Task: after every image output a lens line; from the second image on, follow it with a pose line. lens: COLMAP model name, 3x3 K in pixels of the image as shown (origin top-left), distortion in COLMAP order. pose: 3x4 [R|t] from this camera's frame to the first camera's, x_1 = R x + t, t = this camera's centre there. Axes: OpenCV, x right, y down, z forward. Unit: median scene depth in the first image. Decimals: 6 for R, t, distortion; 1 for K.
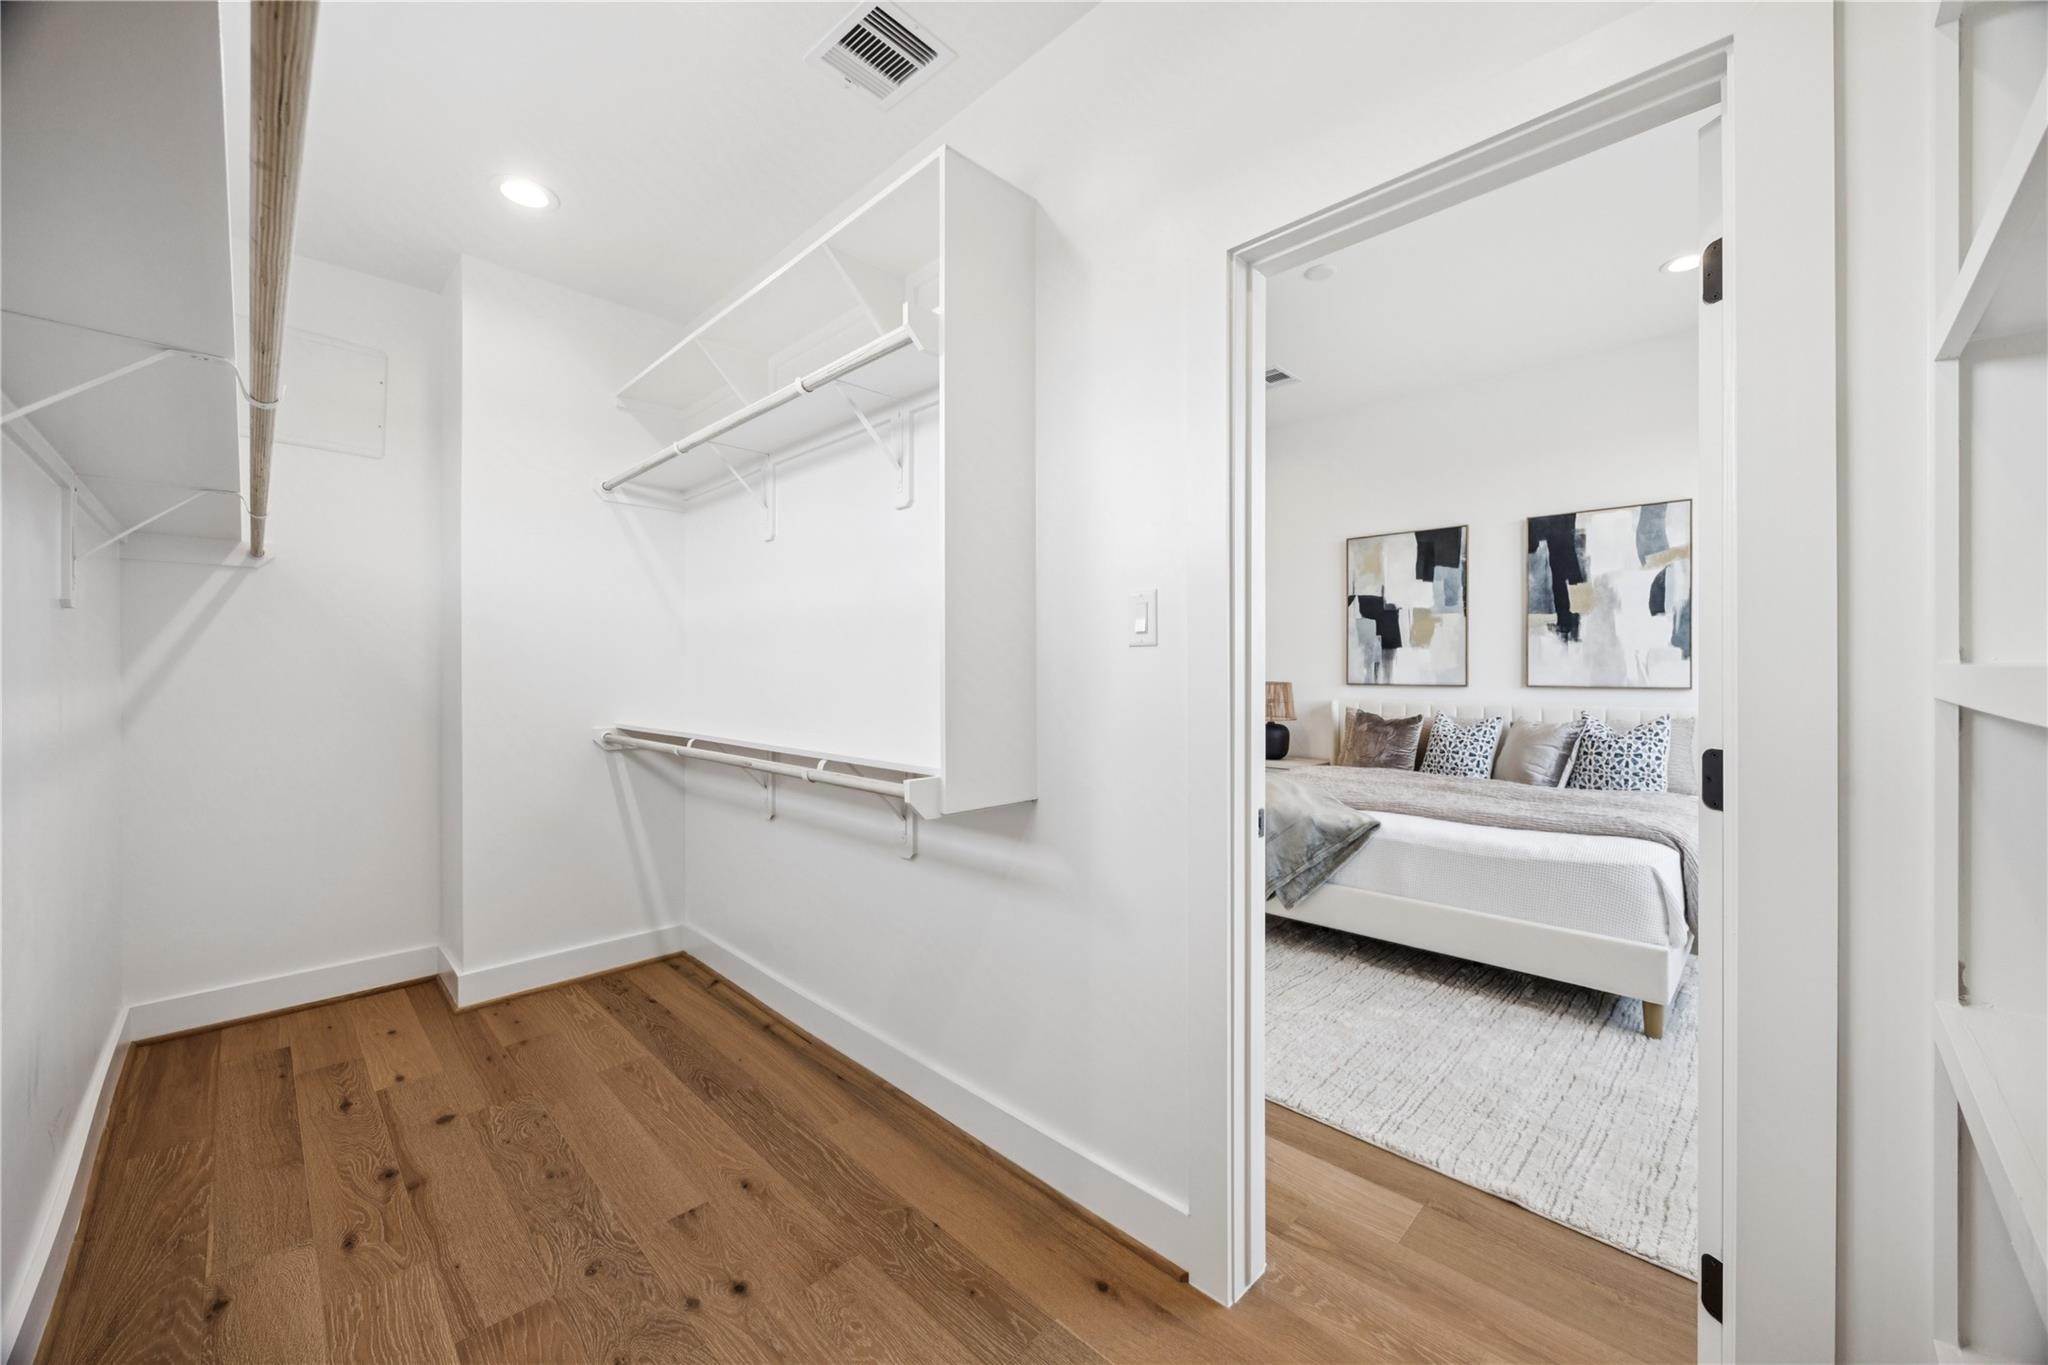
lens RADIAL K [[771.0, 0, 1032.1], [0, 771.0, 683.9], [0, 0, 1]] dist [-0.001453, 0.000526]
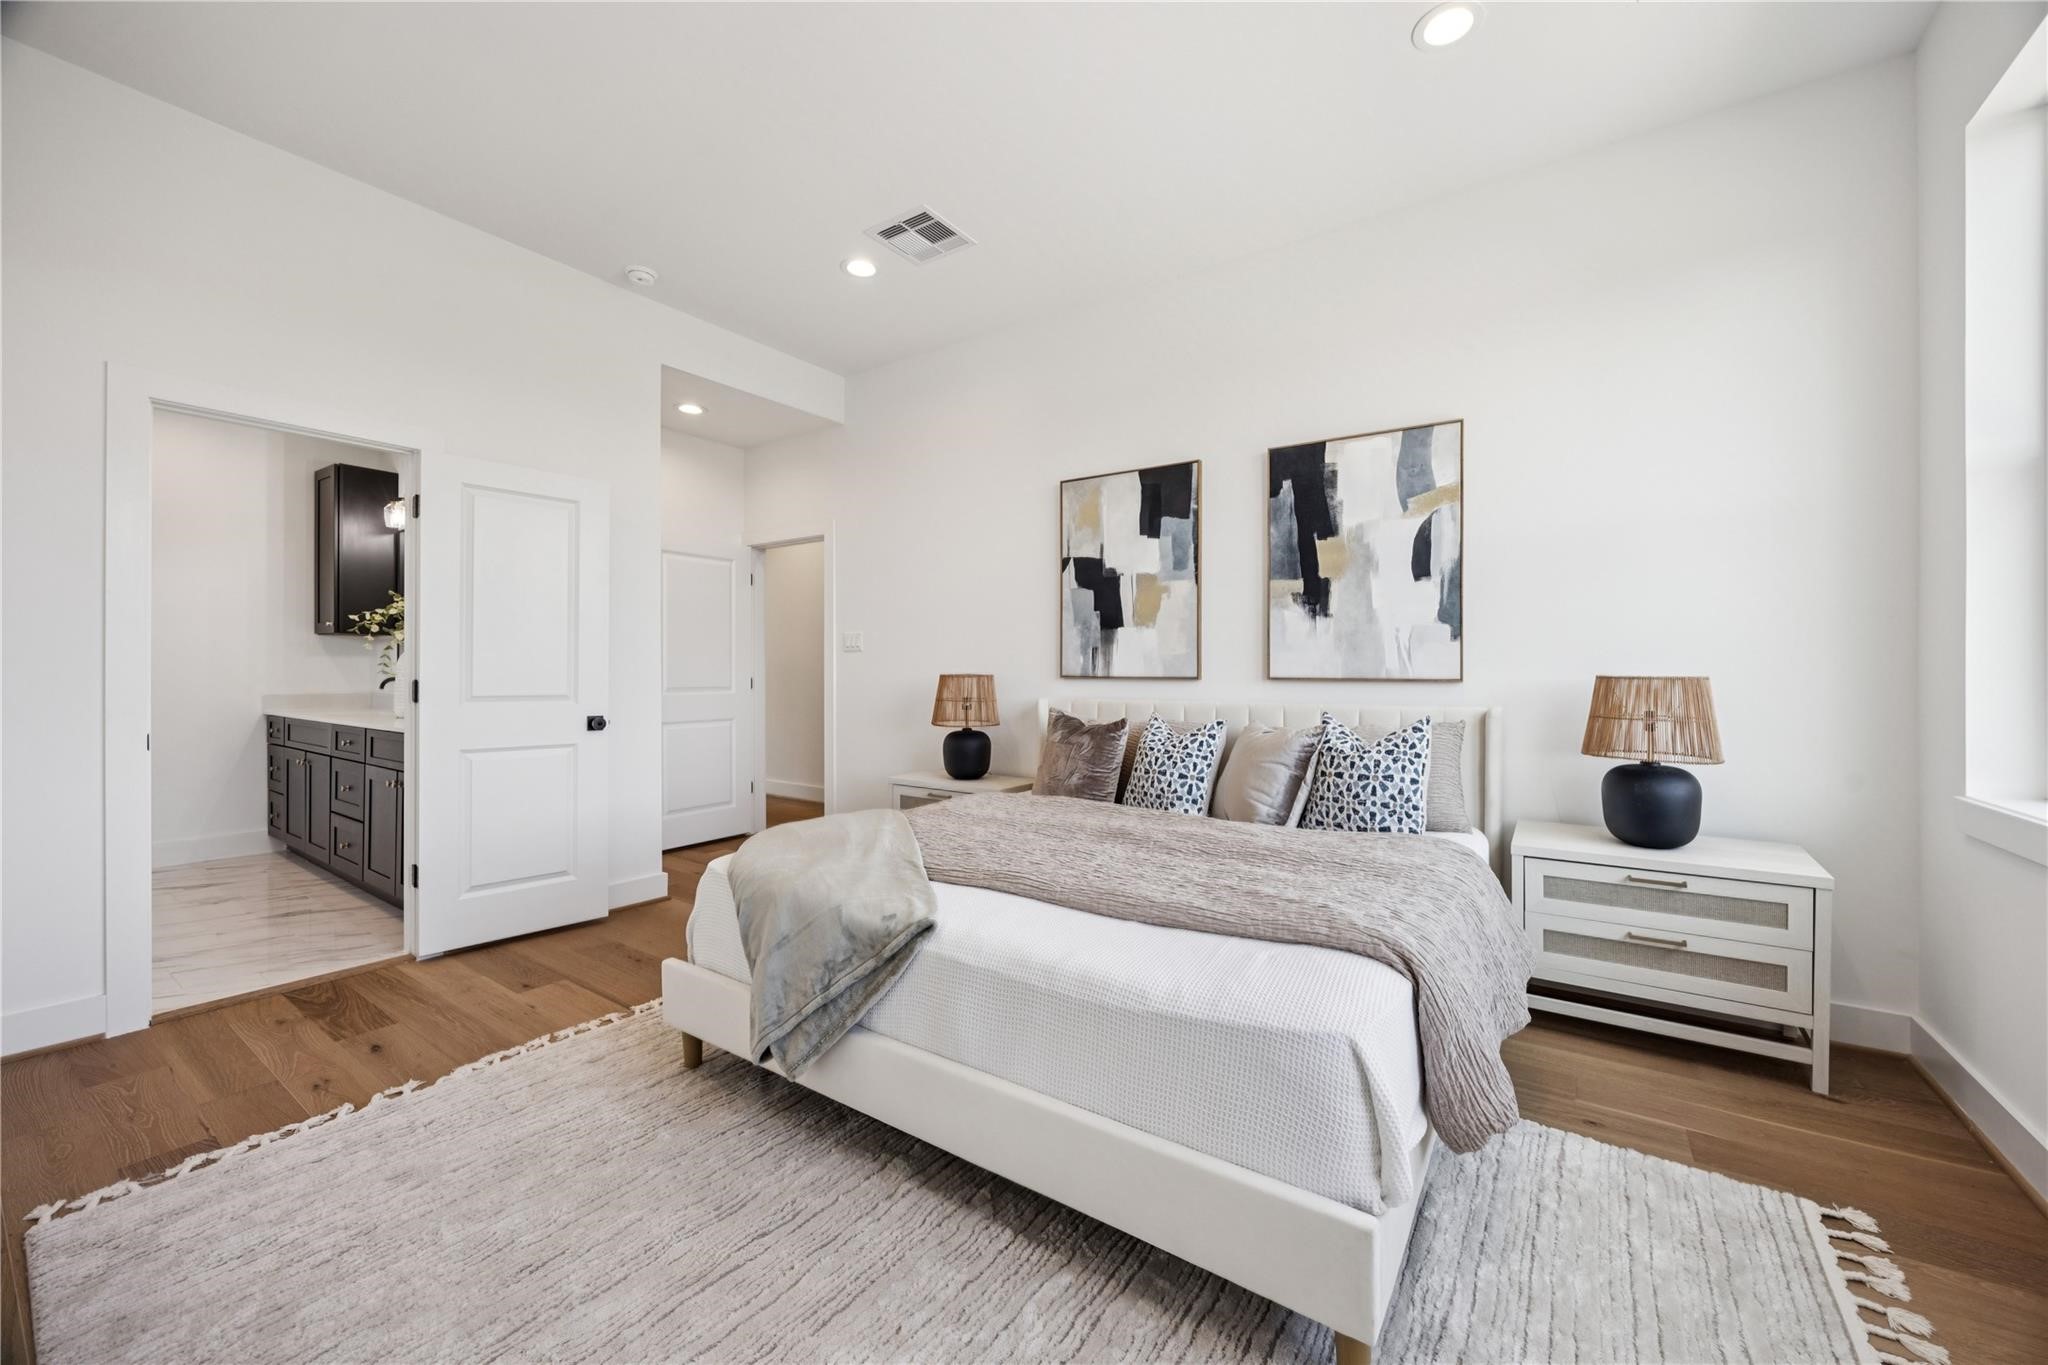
lens RADIAL K [[771.0, 0, 1041.2], [0, 771.0, 684.8], [0, 0, 1]] dist [-0.001453, 0.000526]
pose [[0.983912, 0.001366, 0.178651, 0.330752], [-0.001169, 0.999999, -0.001211, 0.011014], [-0.178652, 0.000982, 0.983912, 0.350924]]
